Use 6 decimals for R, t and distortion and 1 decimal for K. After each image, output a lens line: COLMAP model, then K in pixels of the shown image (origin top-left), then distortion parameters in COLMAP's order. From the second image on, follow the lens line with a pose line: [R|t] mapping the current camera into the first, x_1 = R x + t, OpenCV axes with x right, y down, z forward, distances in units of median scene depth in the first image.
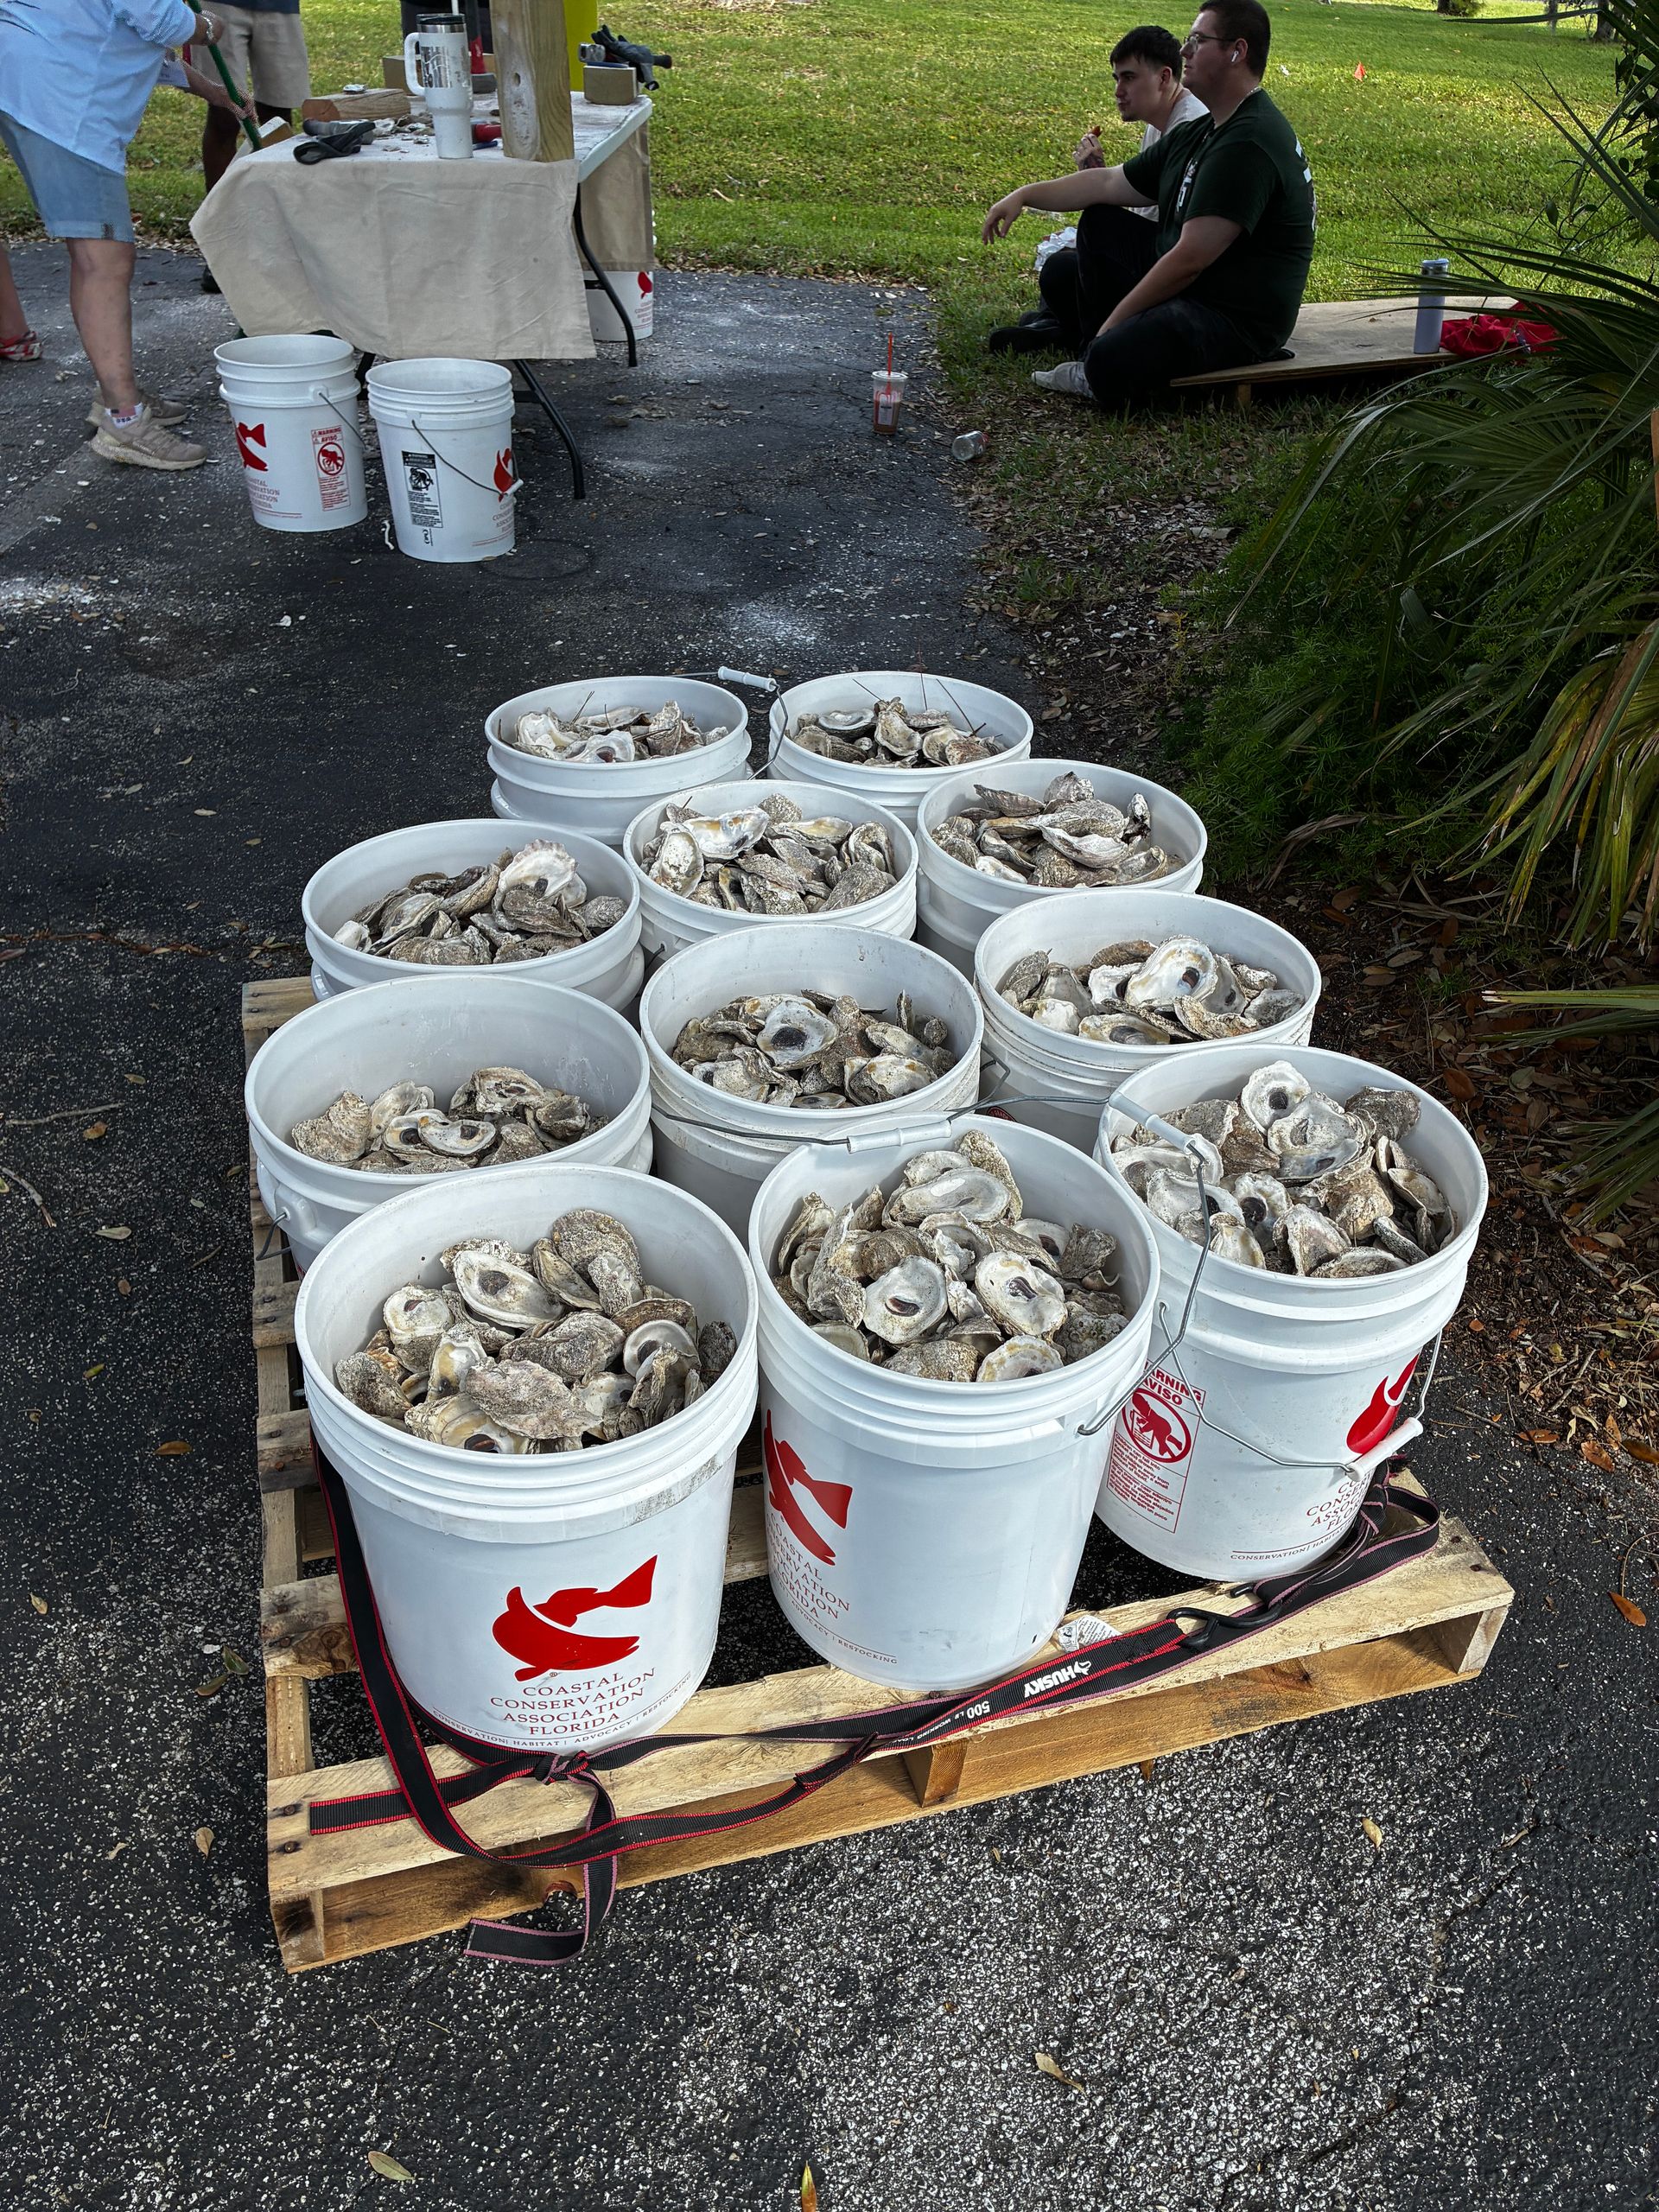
lens RADIAL K [[1704.0, 0, 829.5], [0, 1704.0, 1106.0], [0, 0, 1]] dist [0.061005, -0.091066]
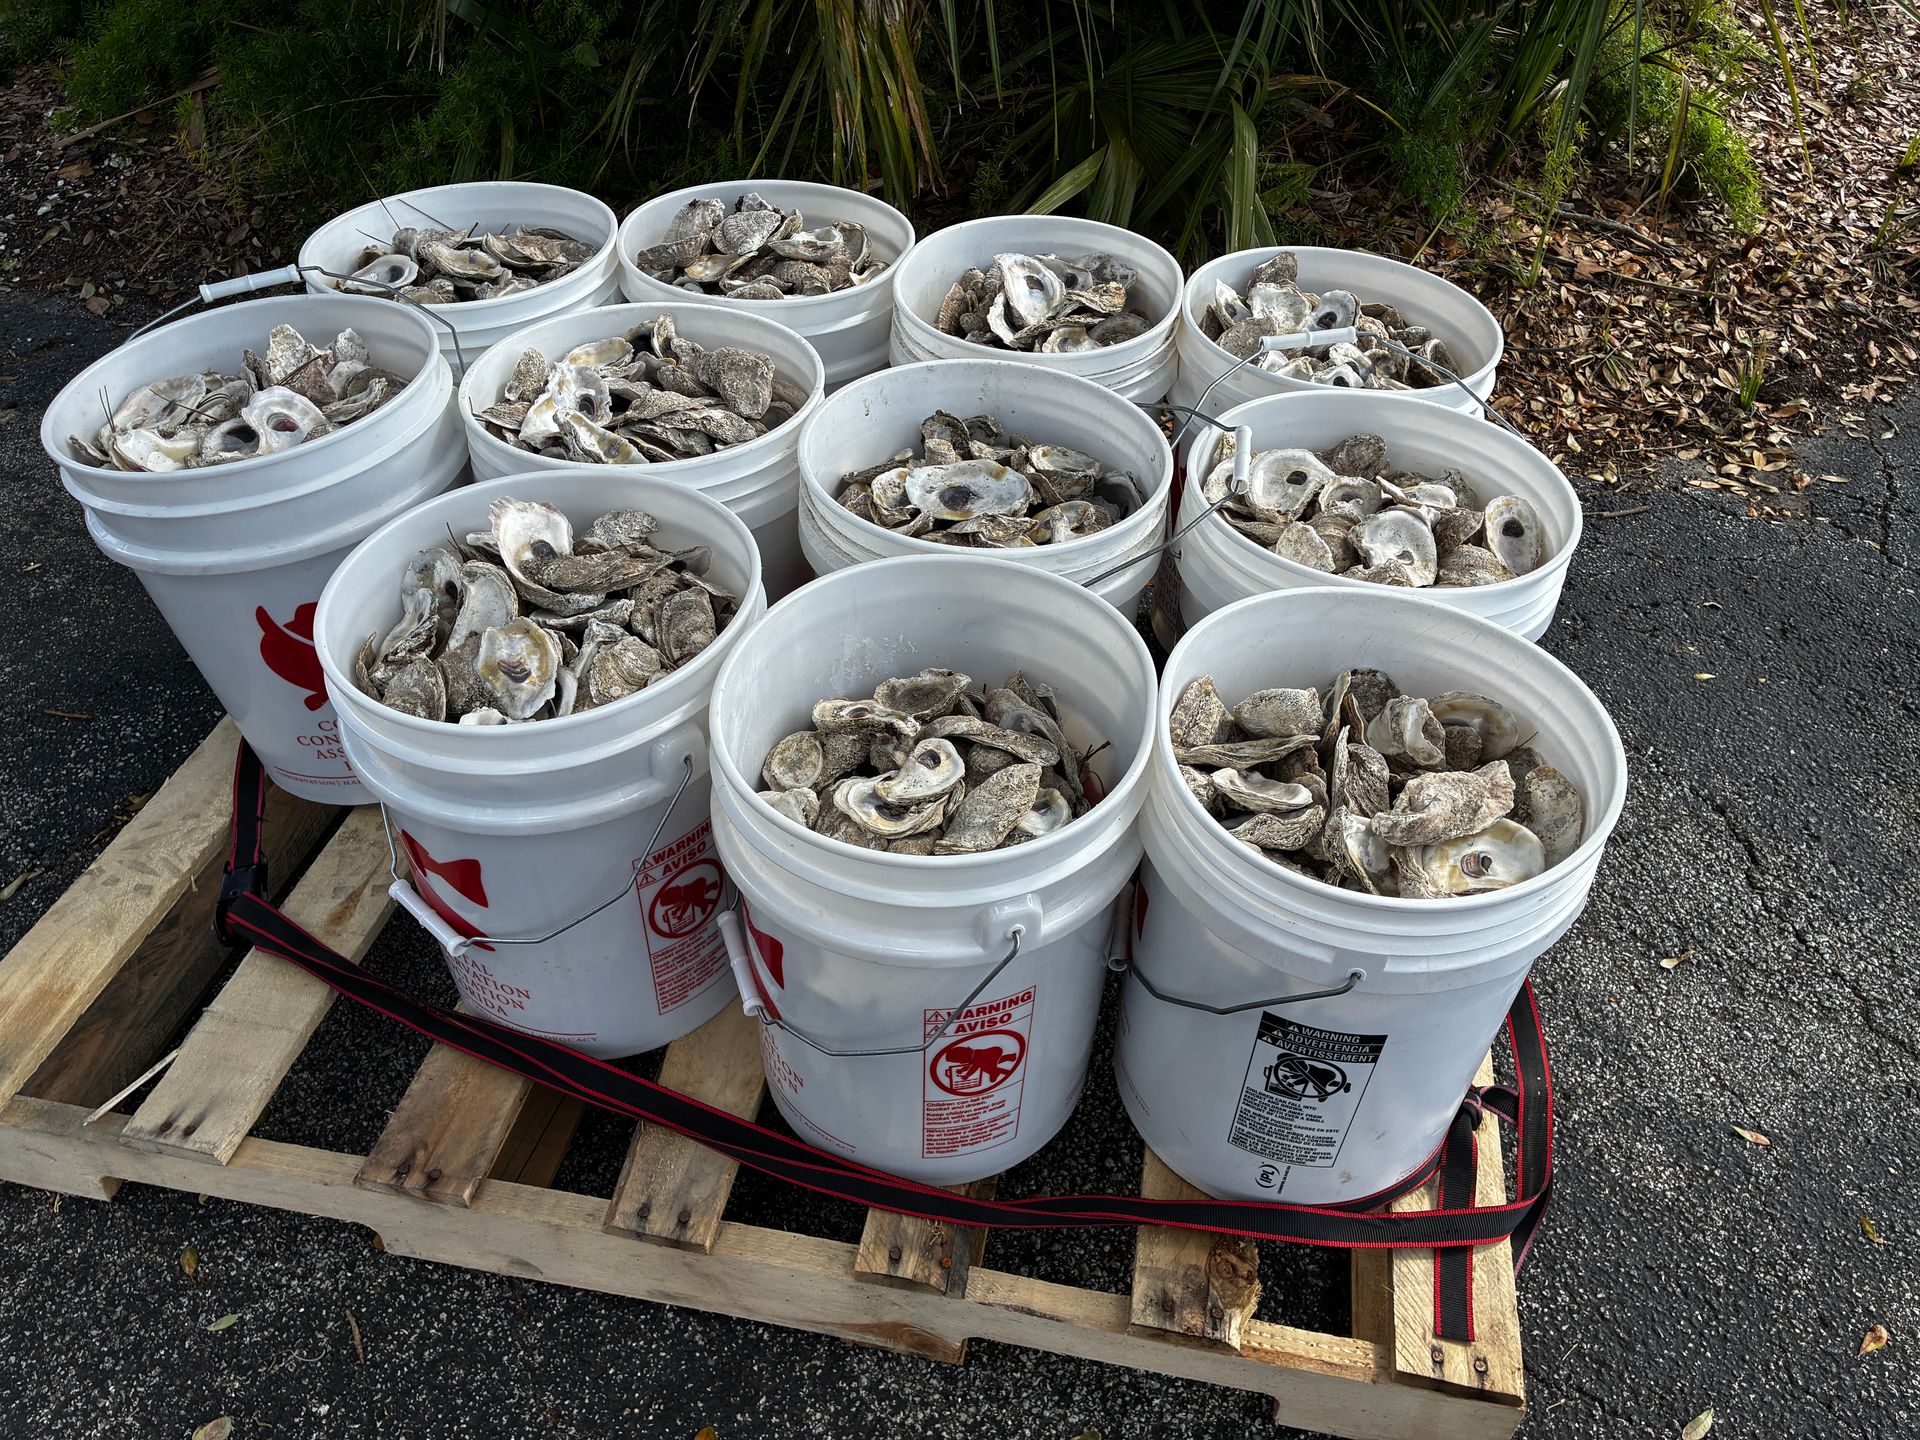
lens RADIAL K [[1479.1, 0, 972.9], [0, 1479.1, 720.8], [0, 0, 1]] dist [0.061005, -0.091066]
pose [[0.442222, -0.599832, 0.666814, -0.757801], [0.515749, 0.778313, 0.358094, -0.277267], [-0.733786, 0.185551, 0.653550, 0.594075]]
